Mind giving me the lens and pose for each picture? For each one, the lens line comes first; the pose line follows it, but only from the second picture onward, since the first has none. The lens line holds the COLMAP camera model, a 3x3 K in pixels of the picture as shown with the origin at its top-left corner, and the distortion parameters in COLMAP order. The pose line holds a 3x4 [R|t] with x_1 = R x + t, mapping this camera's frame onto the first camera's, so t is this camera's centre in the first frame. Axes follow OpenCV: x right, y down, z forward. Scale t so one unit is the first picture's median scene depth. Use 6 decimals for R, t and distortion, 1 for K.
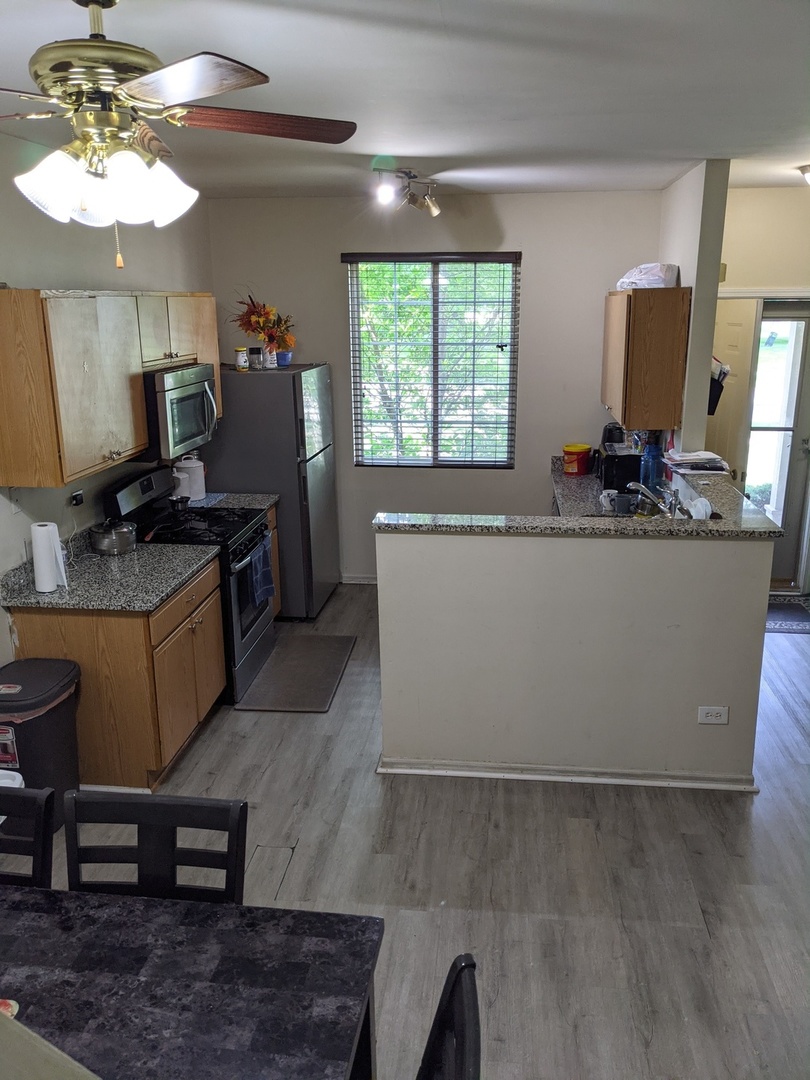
lens RADIAL K [[857.7, 0, 404.2], [0, 857.7, 537.7], [0, 0, 1]] dist [-0.002609, 0.003032]
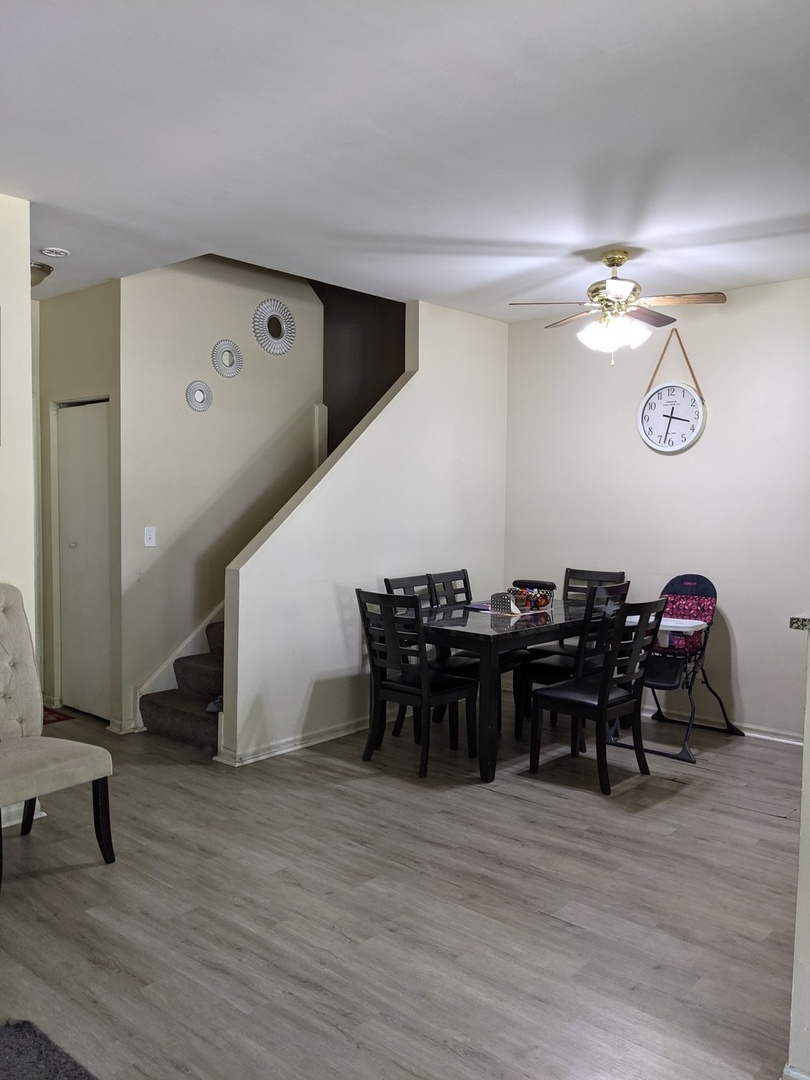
lens RADIAL K [[857.7, 0, 405.0], [0, 857.7, 541.3], [0, 0, 1]] dist [-0.002609, 0.003032]
pose [[-0.577076, 0.044302, -0.815488, 1.207543], [-0.217063, 0.954293, 0.205447, -0.133304], [0.787316, 0.295571, -0.541083, 1.227903]]
